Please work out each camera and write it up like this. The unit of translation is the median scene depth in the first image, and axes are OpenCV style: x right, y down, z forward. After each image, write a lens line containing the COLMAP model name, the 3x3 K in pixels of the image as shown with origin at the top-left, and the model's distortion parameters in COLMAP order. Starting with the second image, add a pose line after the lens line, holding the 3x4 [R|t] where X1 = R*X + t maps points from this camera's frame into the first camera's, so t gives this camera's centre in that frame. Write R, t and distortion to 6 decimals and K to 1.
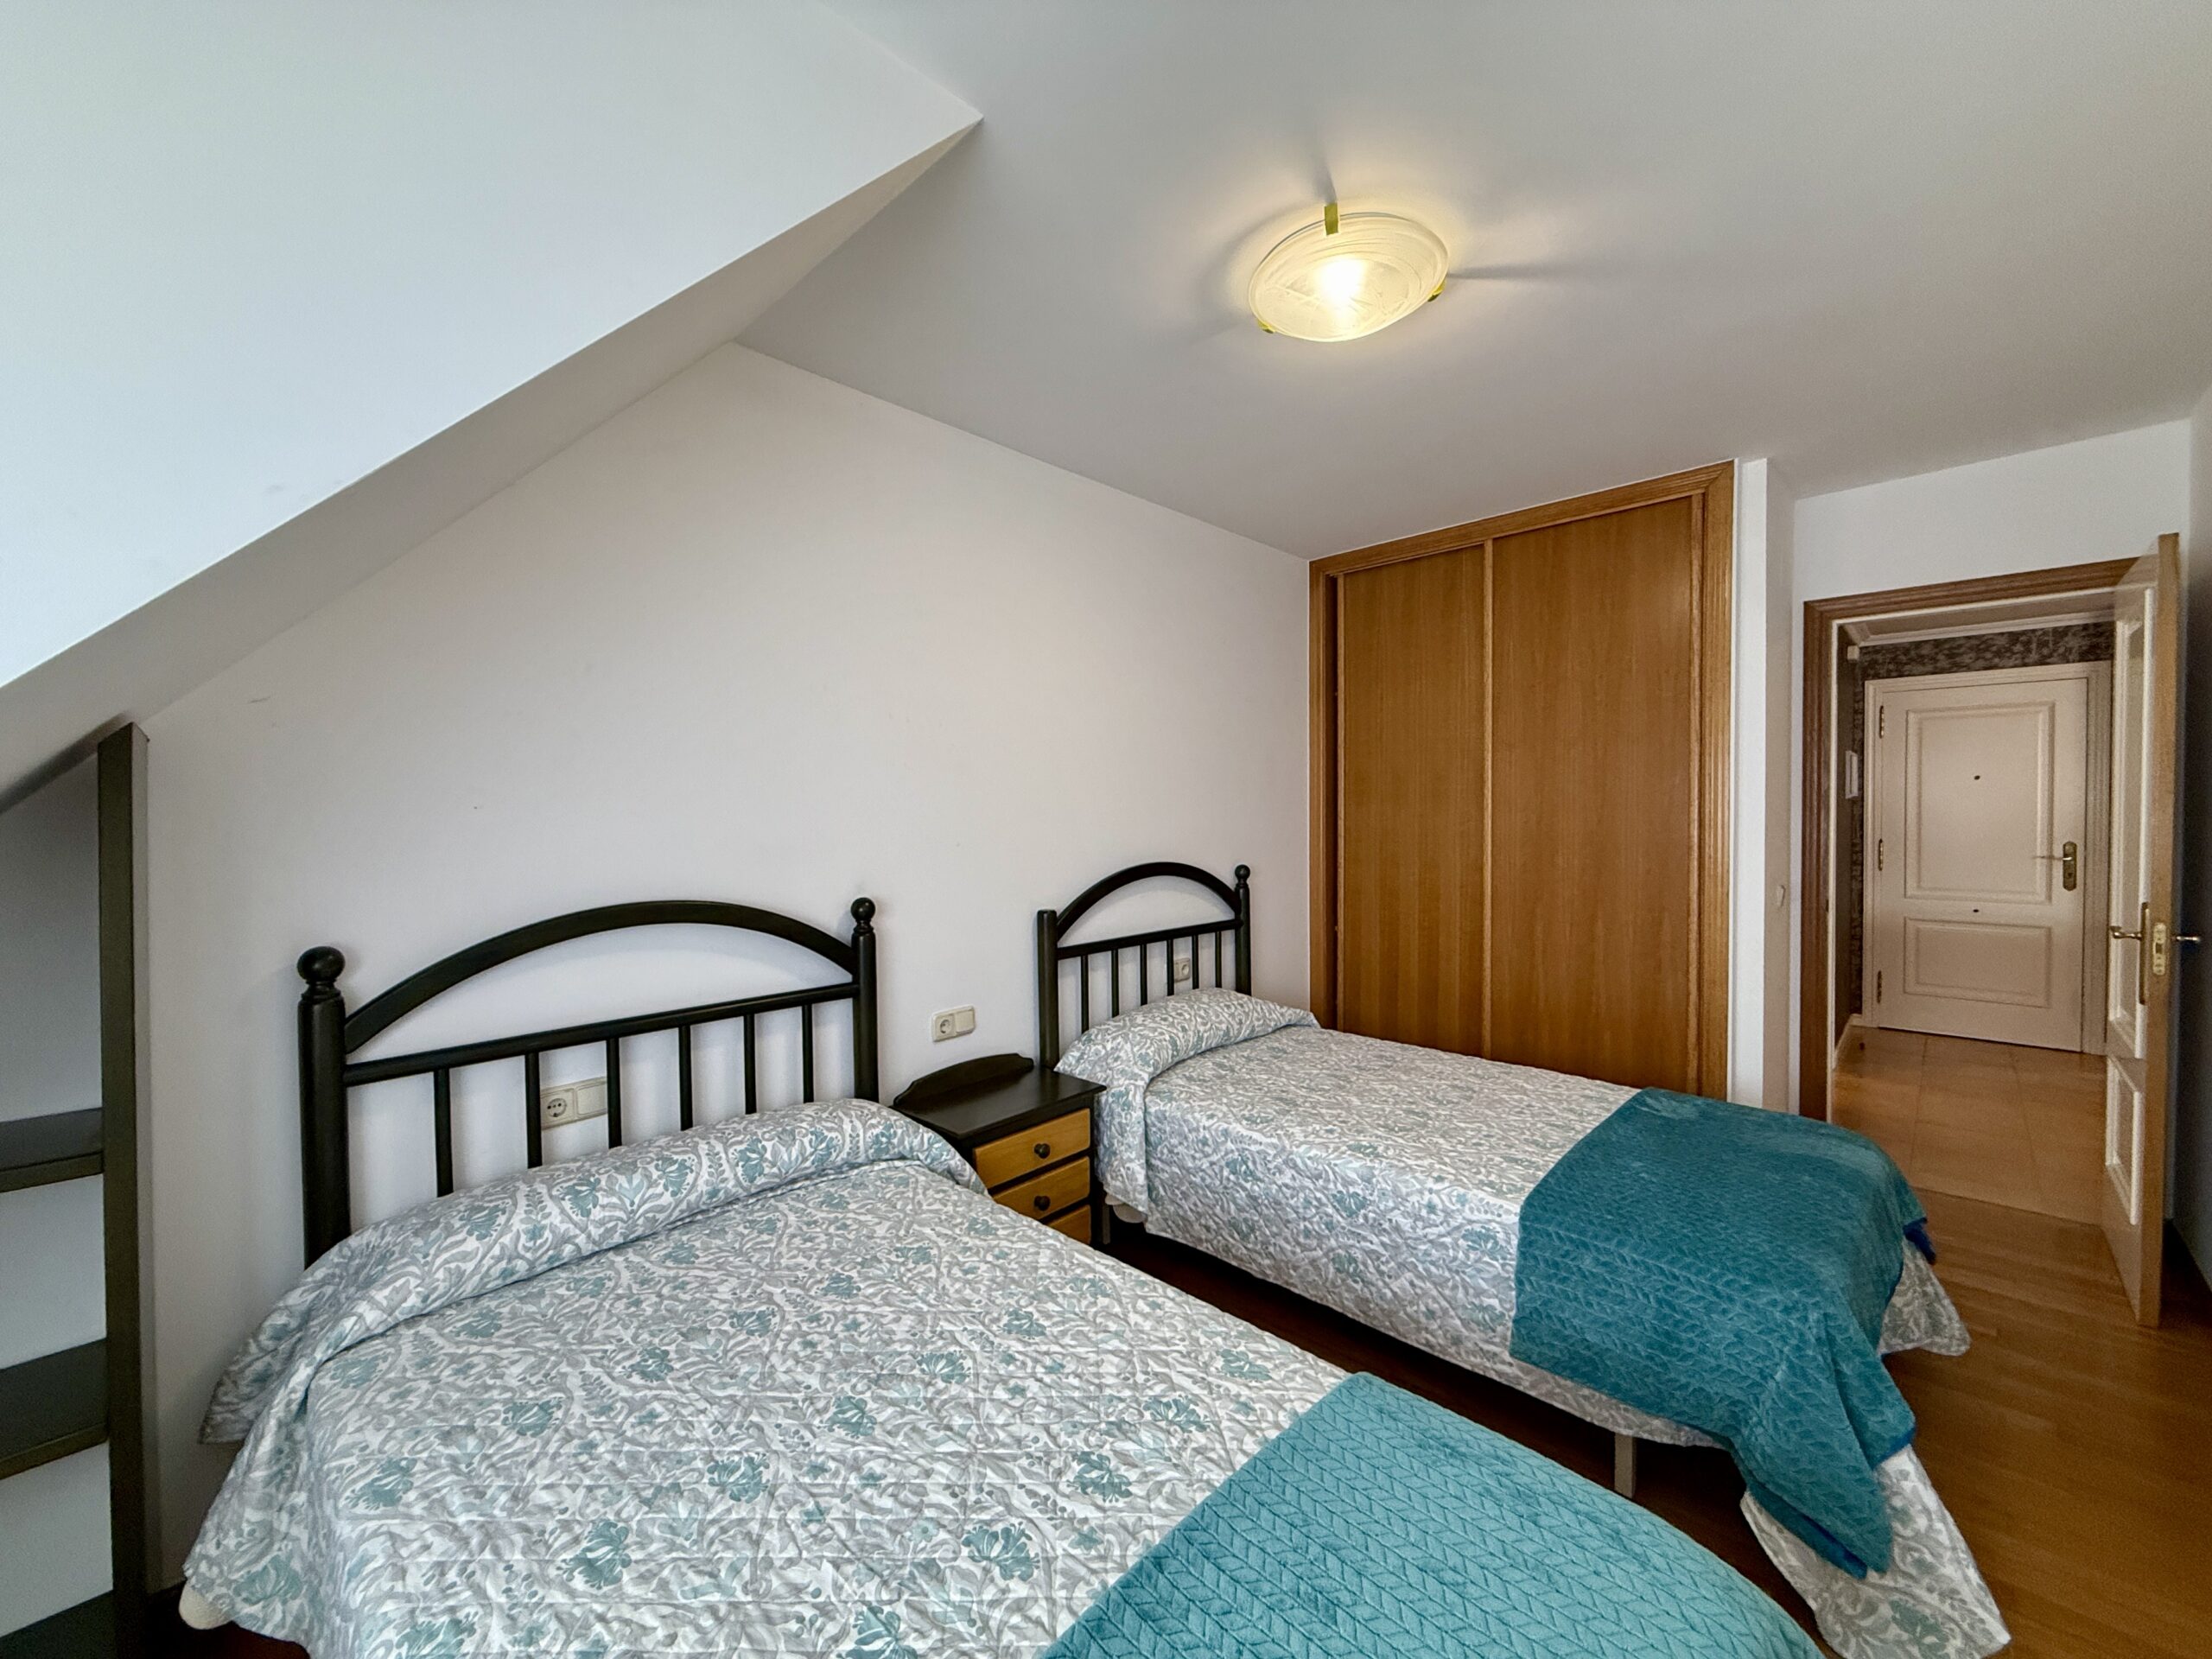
lens RADIAL K [[878.3, 0, 1101.2], [0, 878.3, 831.2], [0, 0, 1]] dist [0.000714, -0.000097]
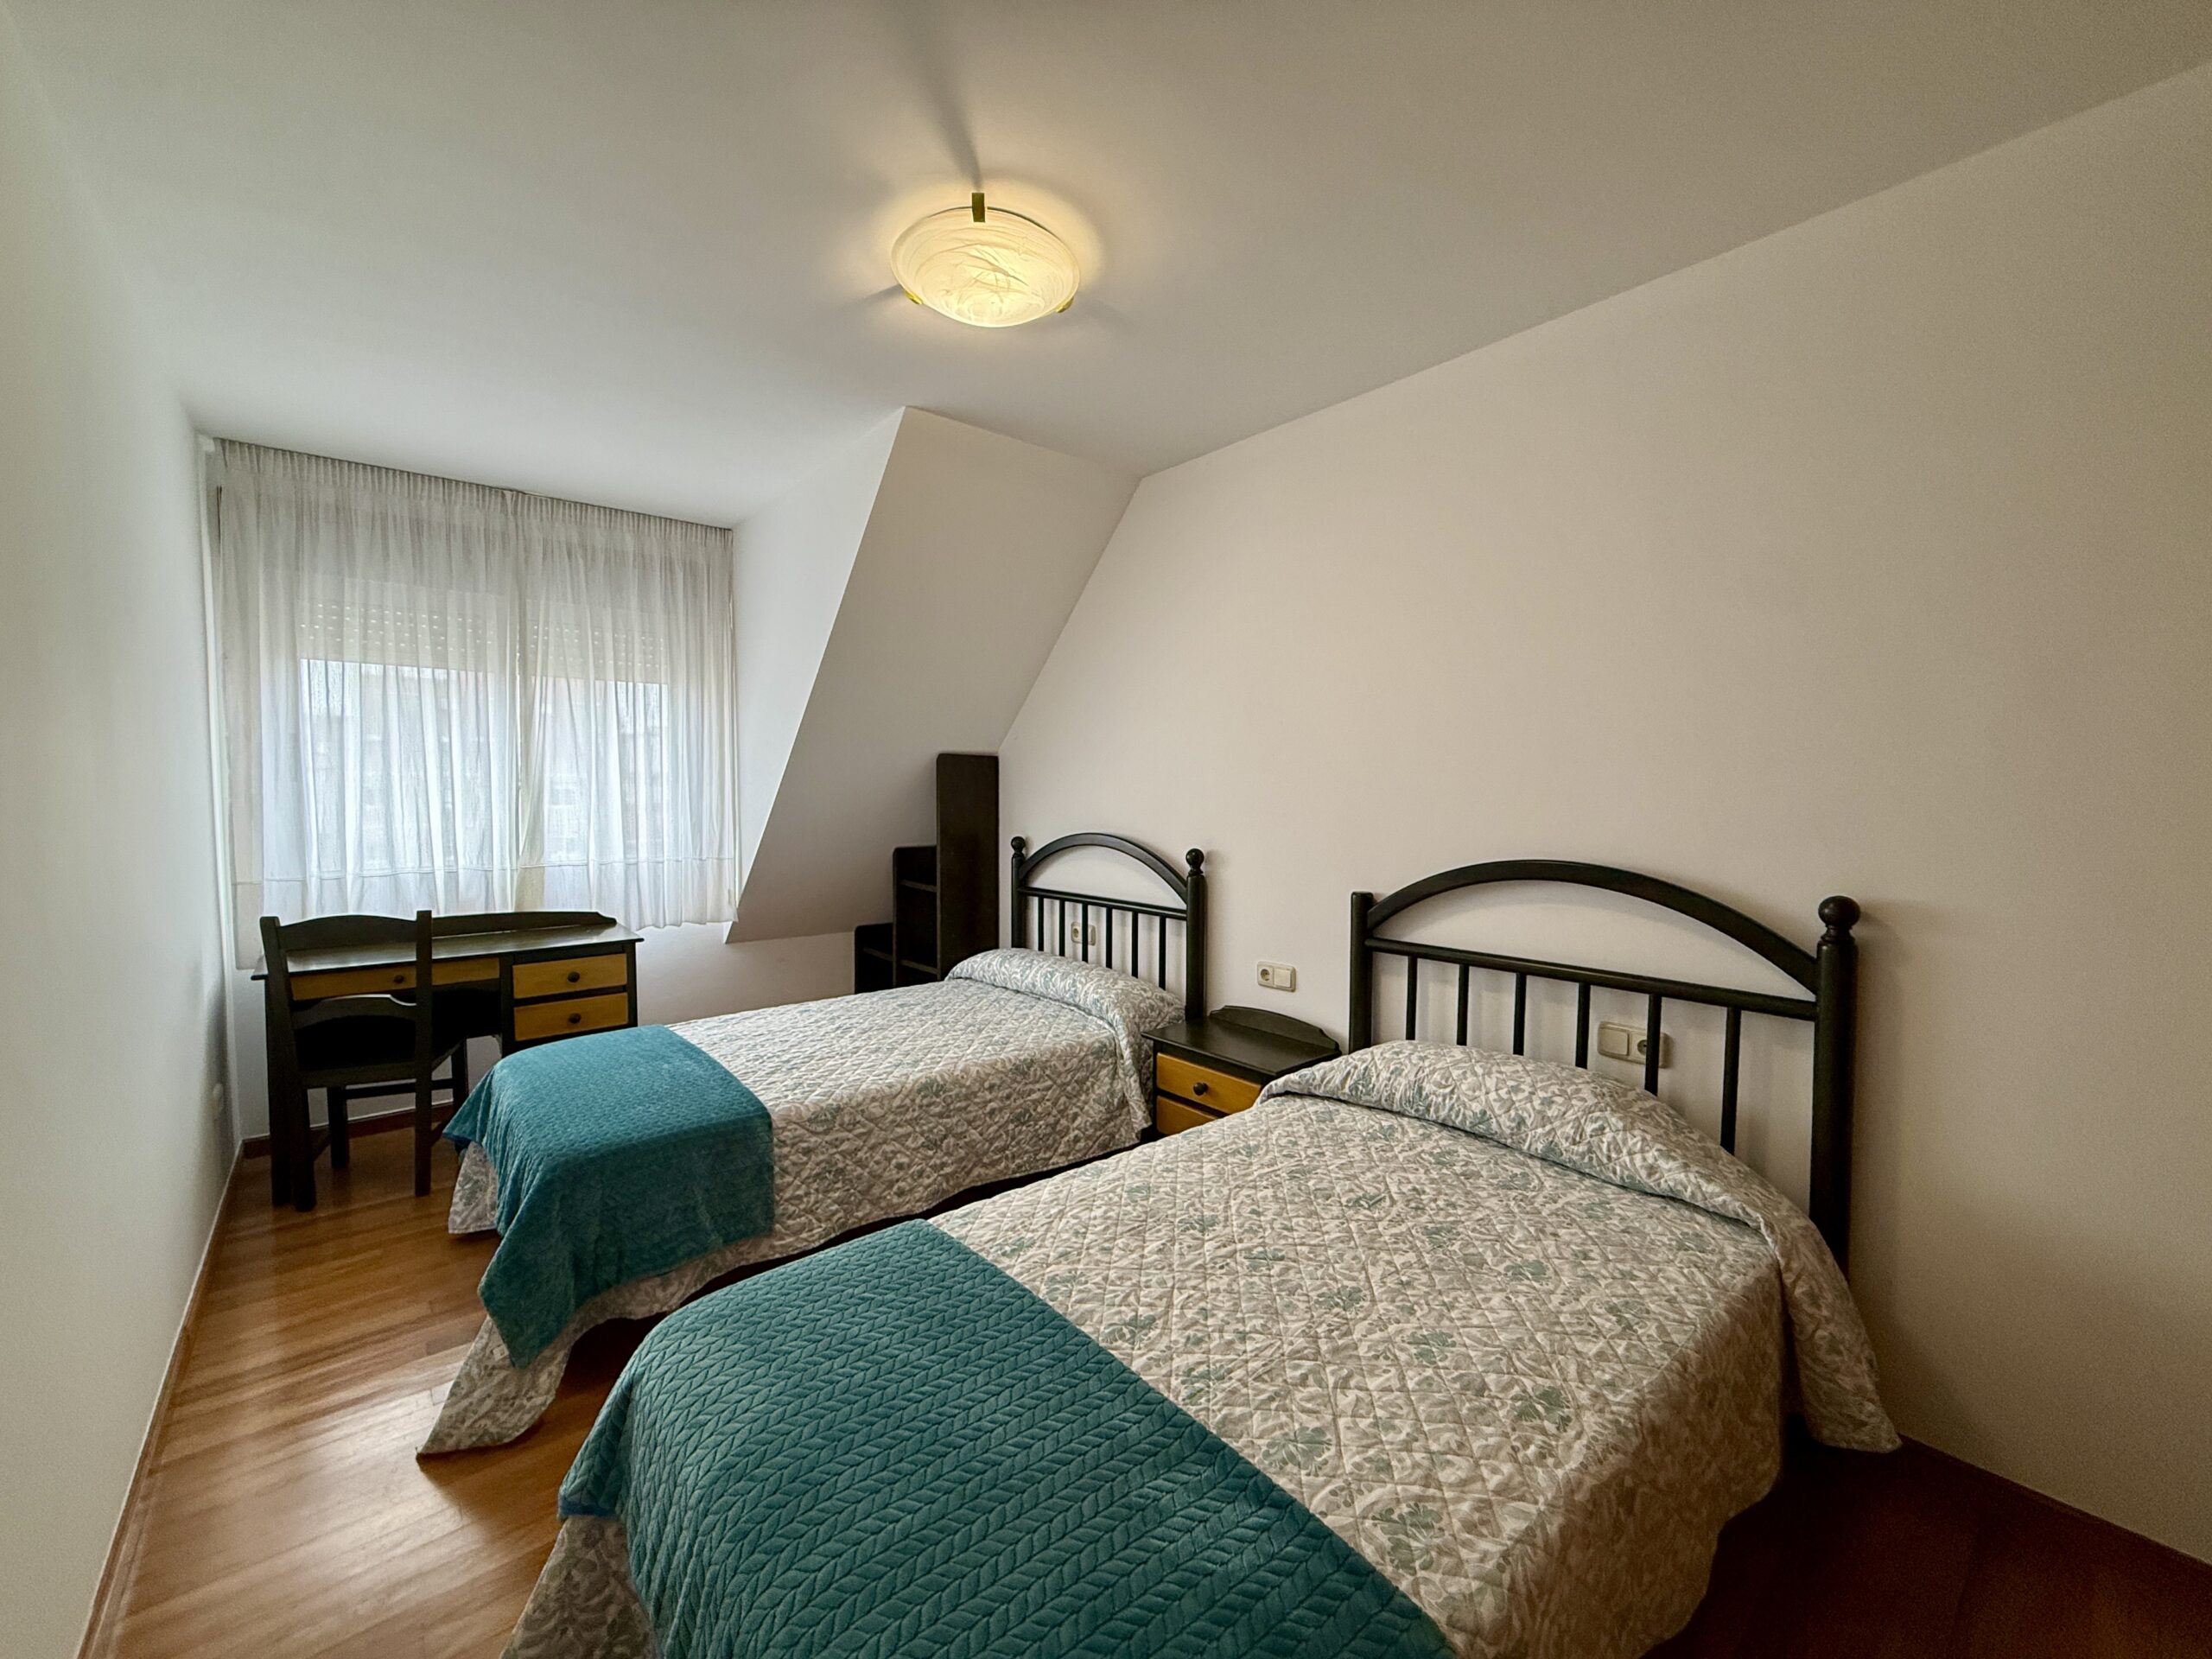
lens RADIAL K [[878.3, 0, 1101.2], [0, 878.3, 831.2], [0, 0, 1]] dist [0.000714, -0.000097]
pose [[-0.100179, 0.056279, -0.993377, 1.092709], [-0.025810, 0.997916, 0.059139, -0.025354], [0.994635, 0.031563, -0.098517, 1.033686]]
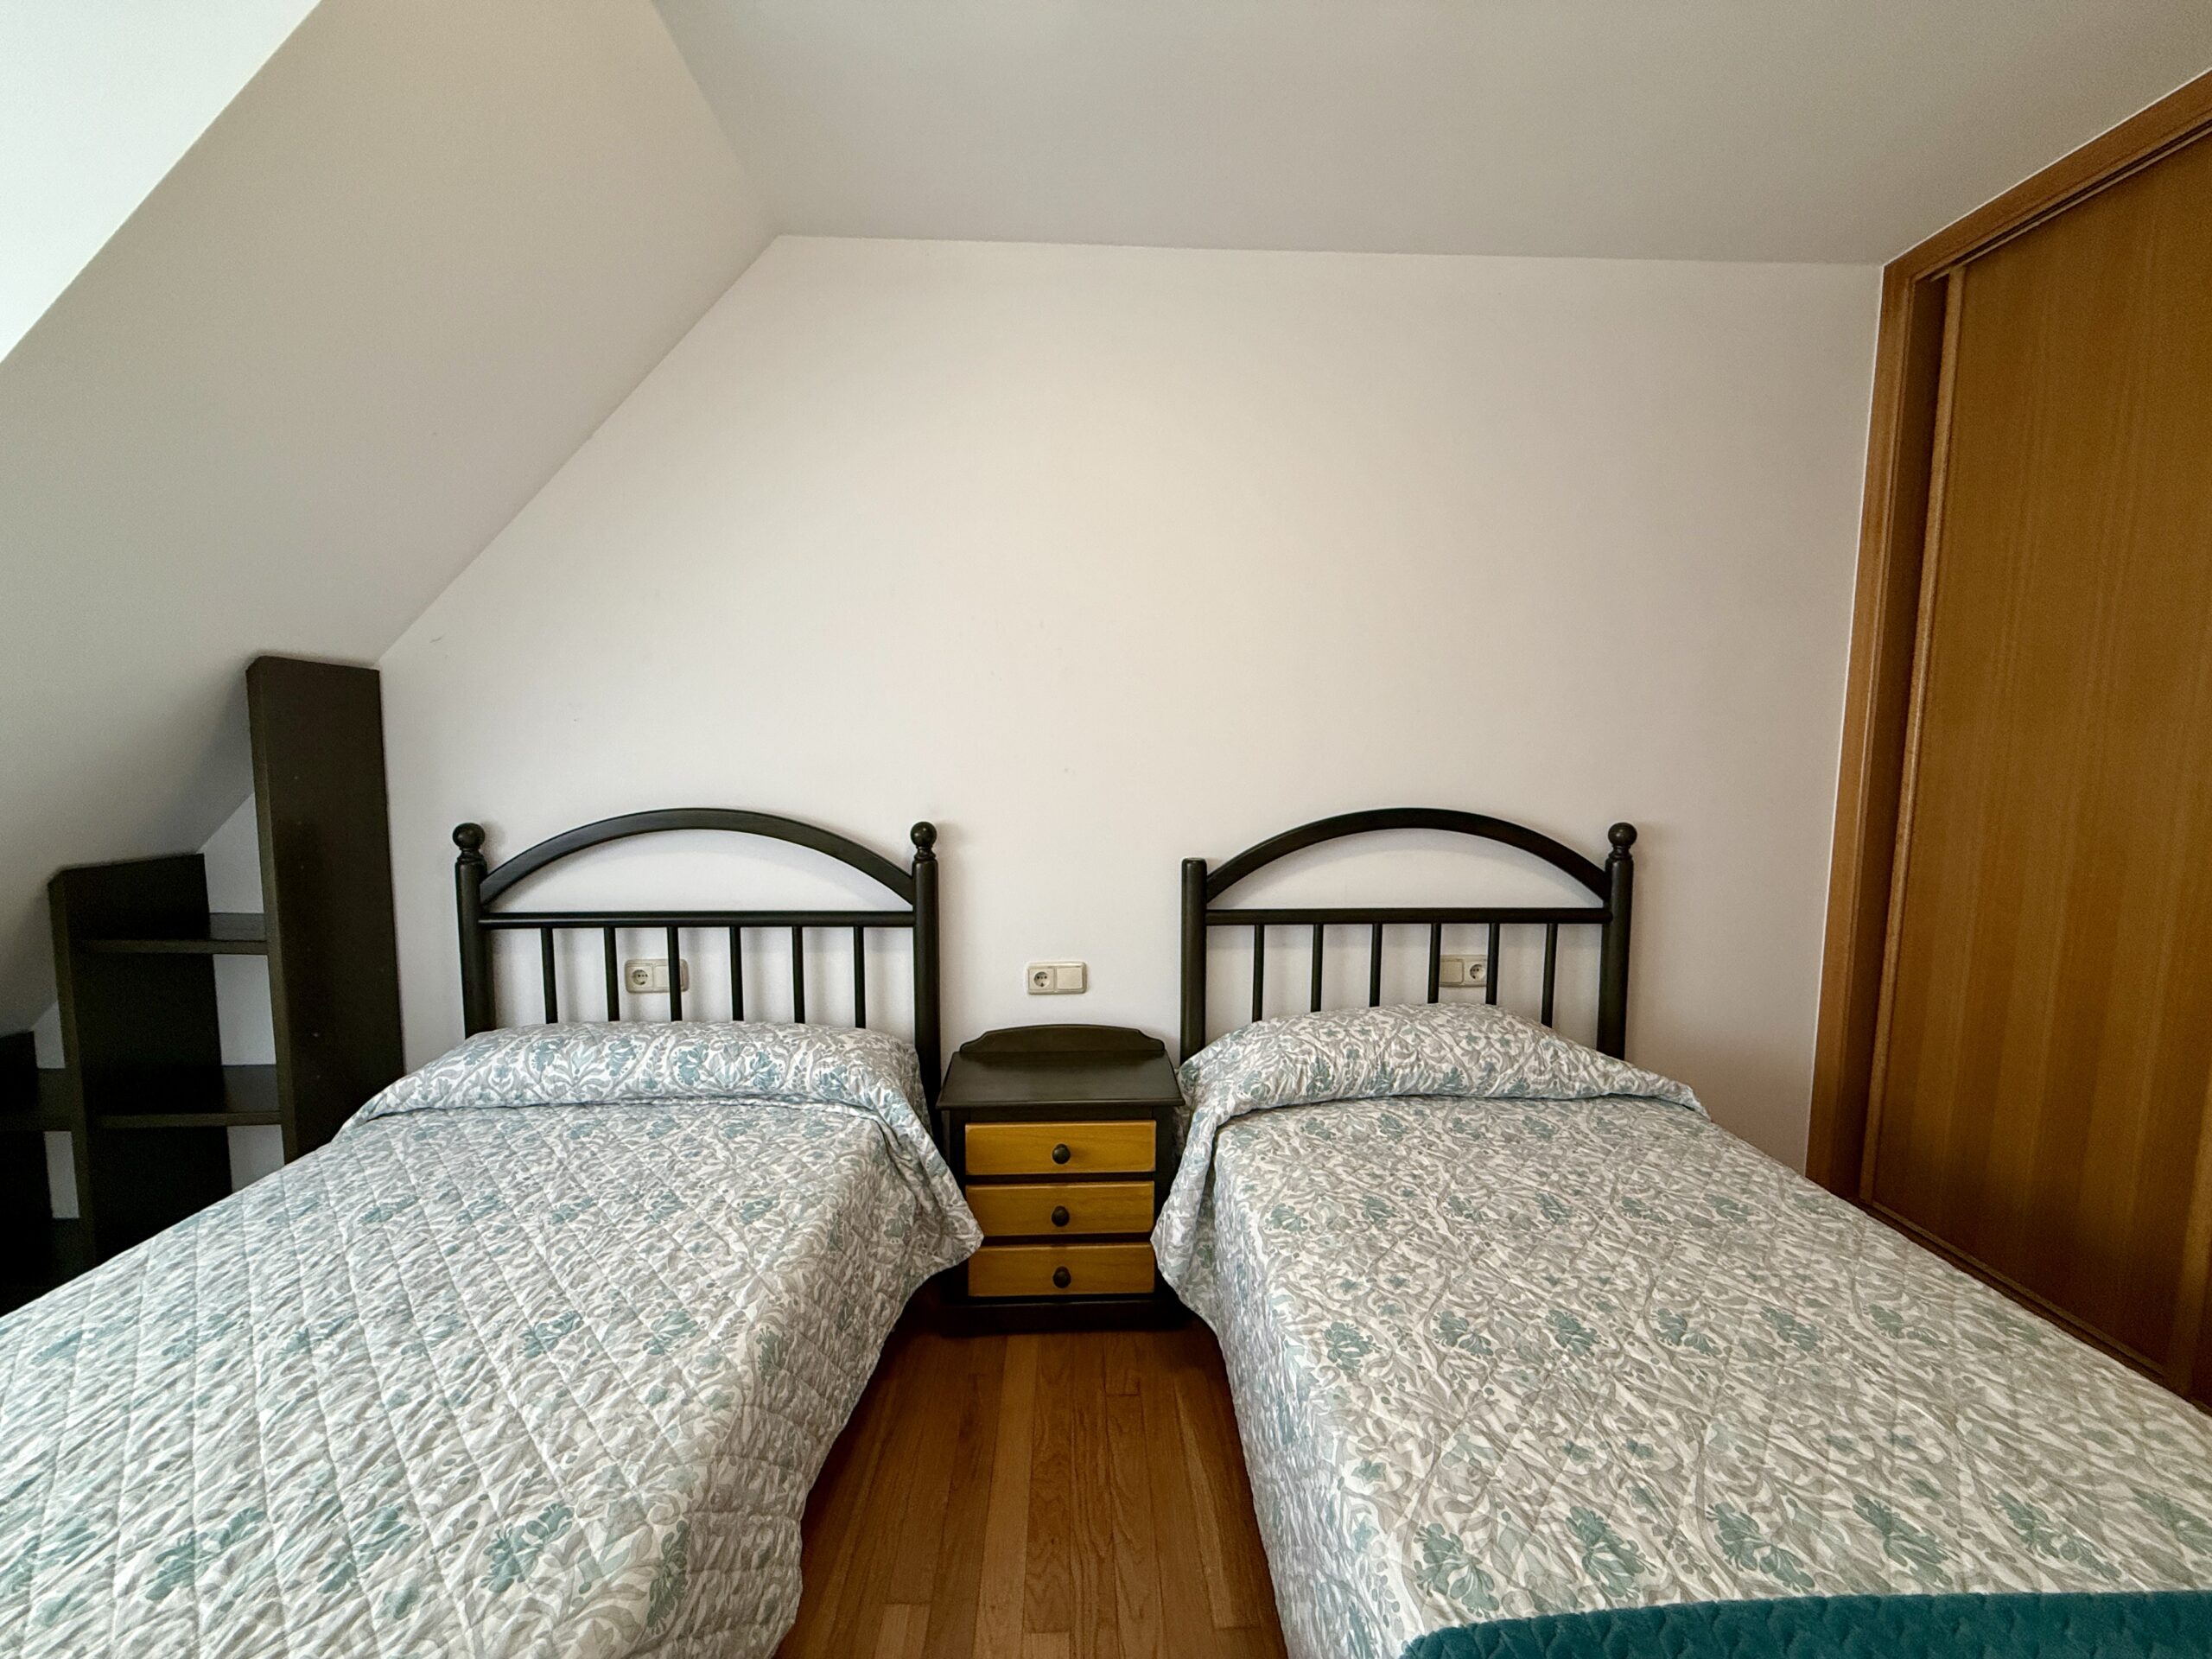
lens RADIAL K [[878.6, 0, 1106.0], [0, 878.6, 829.5], [0, 0, 1]] dist [0.000467, -0.000504]
pose [[0.722330, 0.078456, -0.687083, 0.517679], [-0.027297, 0.996004, 0.085034, 0.000891], [0.691009, -0.042667, 0.721585, 0.492236]]
